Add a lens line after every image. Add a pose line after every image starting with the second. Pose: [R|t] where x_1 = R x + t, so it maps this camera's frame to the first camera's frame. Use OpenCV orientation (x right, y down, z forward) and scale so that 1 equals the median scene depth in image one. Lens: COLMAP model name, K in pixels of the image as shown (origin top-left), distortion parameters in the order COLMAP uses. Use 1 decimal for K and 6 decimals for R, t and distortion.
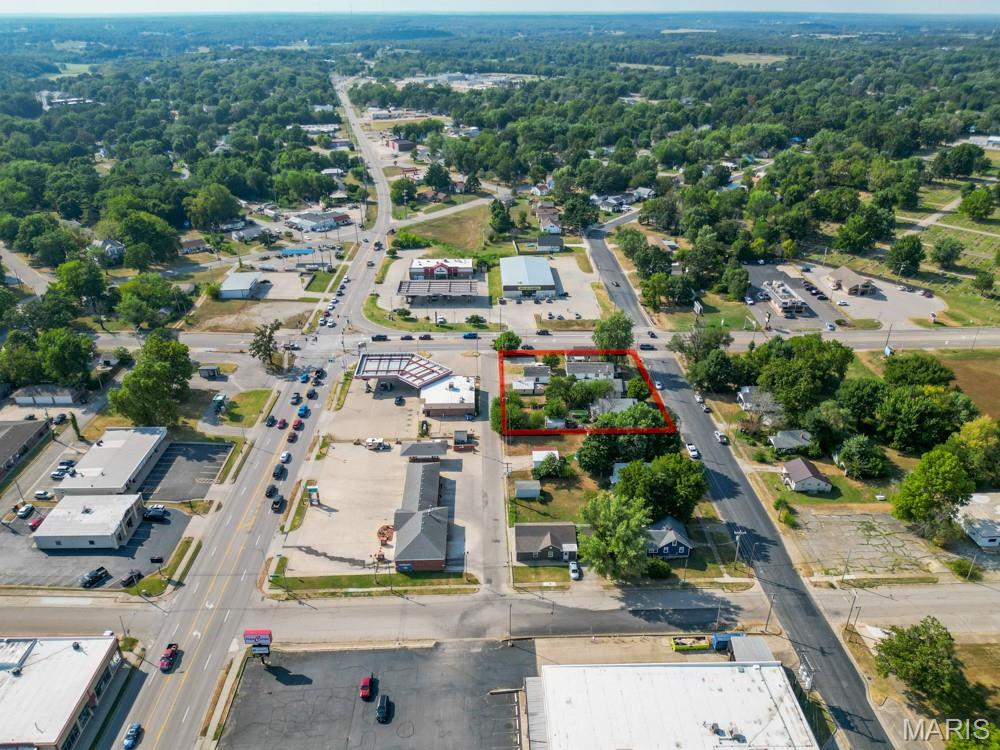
lens RADIAL K [[720.4, 0, 497.5], [0, 720.4, 375.5], [0, 0, 1]] dist [0.063603, -0.094039]
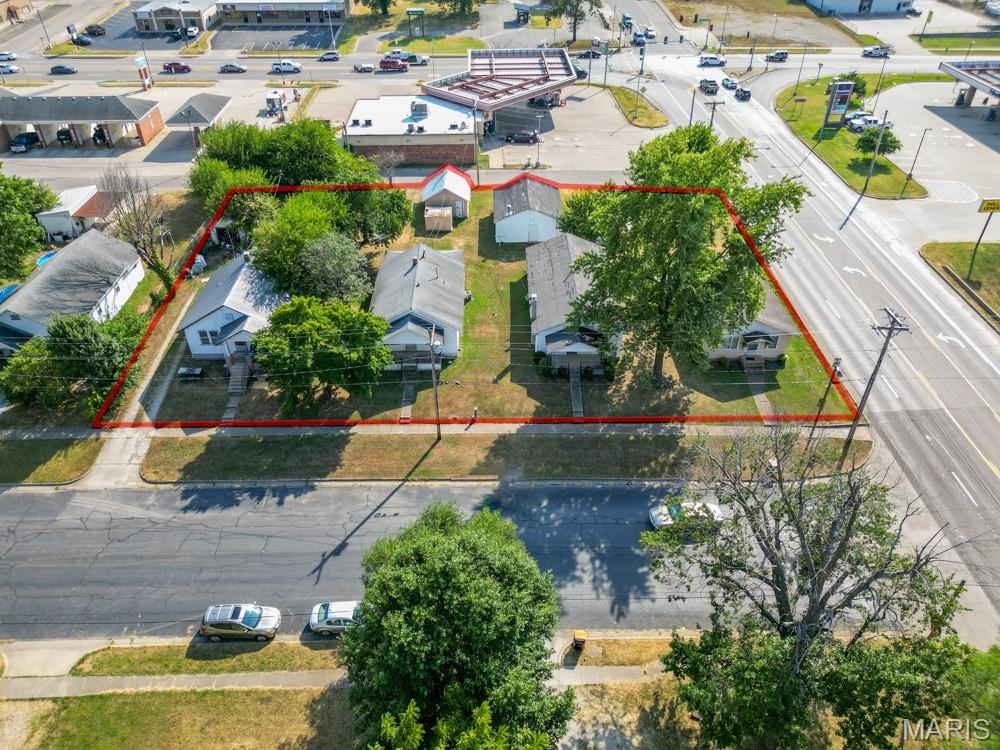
lens RADIAL K [[720.0, 0, 497.8], [0, 720.0, 373.4], [0, 0, 1]] dist [0.025937, -0.004782]
pose [[-0.002081, 0.600155, -0.799881, 0.292173], [-0.448203, 0.714481, 0.537244, -0.097247], [0.893929, 0.359627, 0.267505, 0.723787]]
